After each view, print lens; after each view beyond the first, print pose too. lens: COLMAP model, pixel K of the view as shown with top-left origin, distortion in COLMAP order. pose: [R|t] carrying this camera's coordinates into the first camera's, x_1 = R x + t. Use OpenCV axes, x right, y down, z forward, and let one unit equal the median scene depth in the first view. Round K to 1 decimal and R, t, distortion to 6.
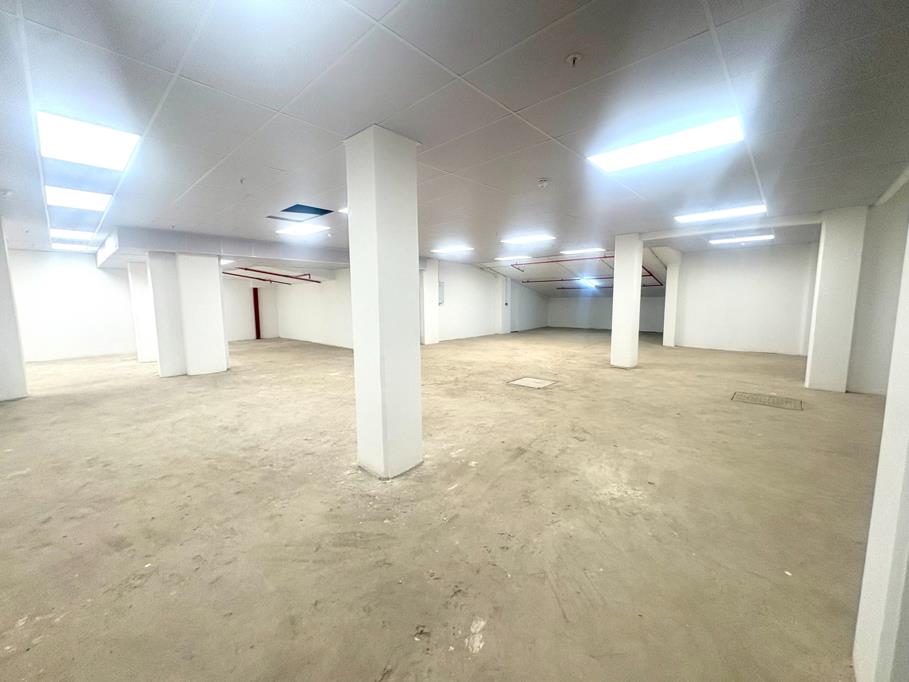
lens RADIAL K [[361.9, 0, 455.5], [0, 361.9, 341.3], [0, 0, 1]] dist [0.001113, 0.000068]
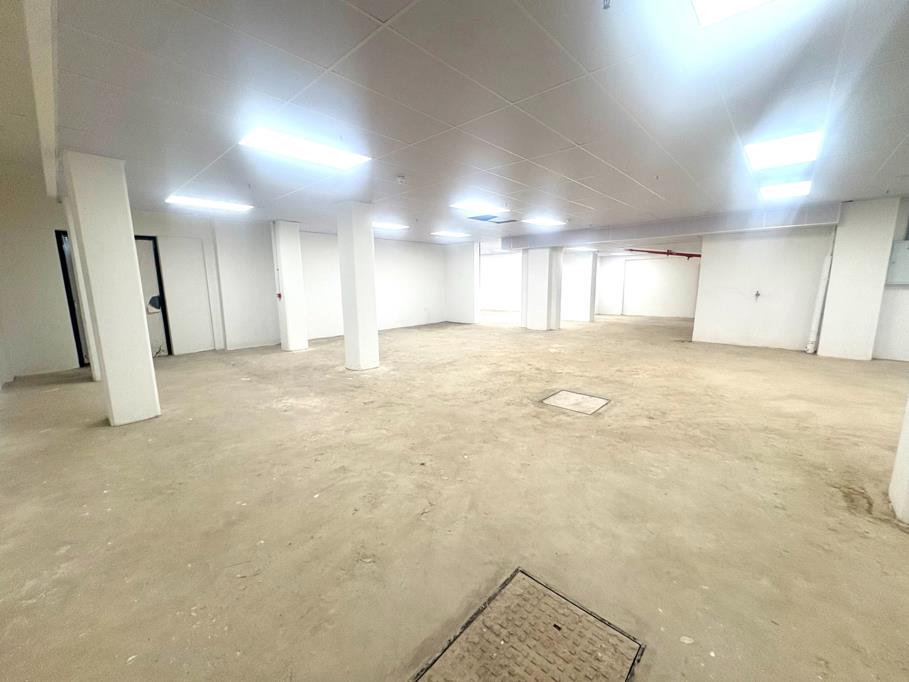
lens RADIAL K [[361.9, 0, 453.9], [0, 361.9, 341.0], [0, 0, 1]] dist [0.001113, 0.000068]
pose [[-0.000541, 0.174632, -0.984634, 1.498678], [-0.104901, 0.979191, 0.173725, -0.167776], [0.994482, 0.103383, 0.017790, 1.255296]]
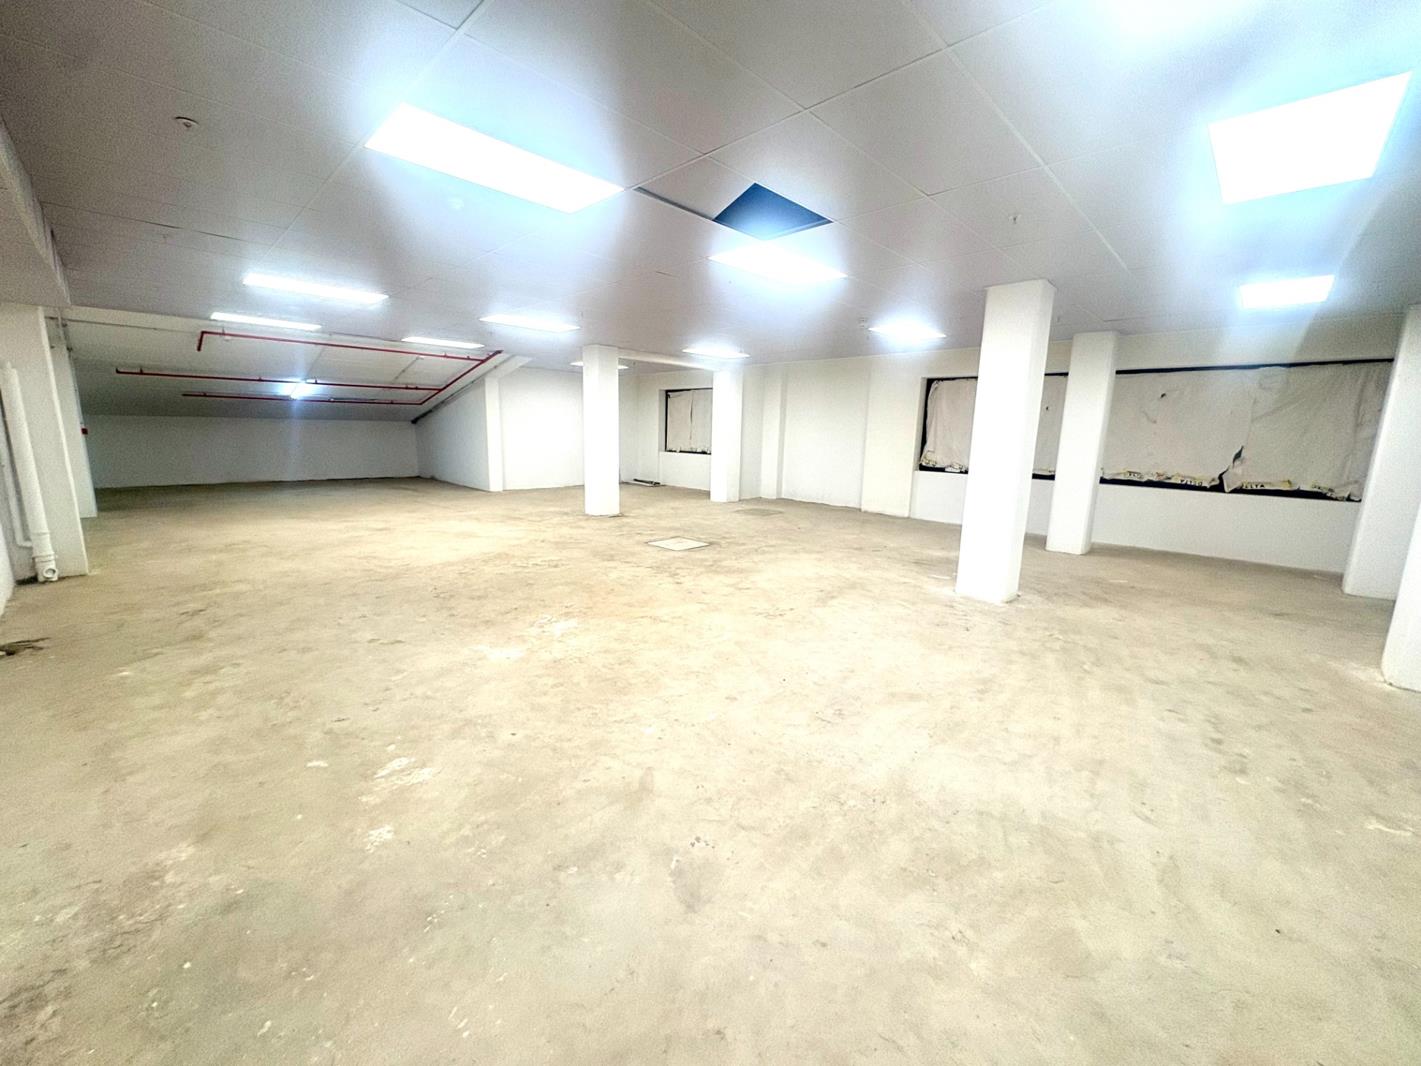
lens RADIAL K [[565.7, 0, 710.9], [0, 565.7, 534.1], [0, 0, 1]] dist [0.001113, 0.000068]
pose [[0.026765, -0.172681, 0.984614, -1.525778], [0.093272, 0.981102, 0.169529, -0.159362], [-0.995281, 0.087299, 0.042365, 1.460709]]
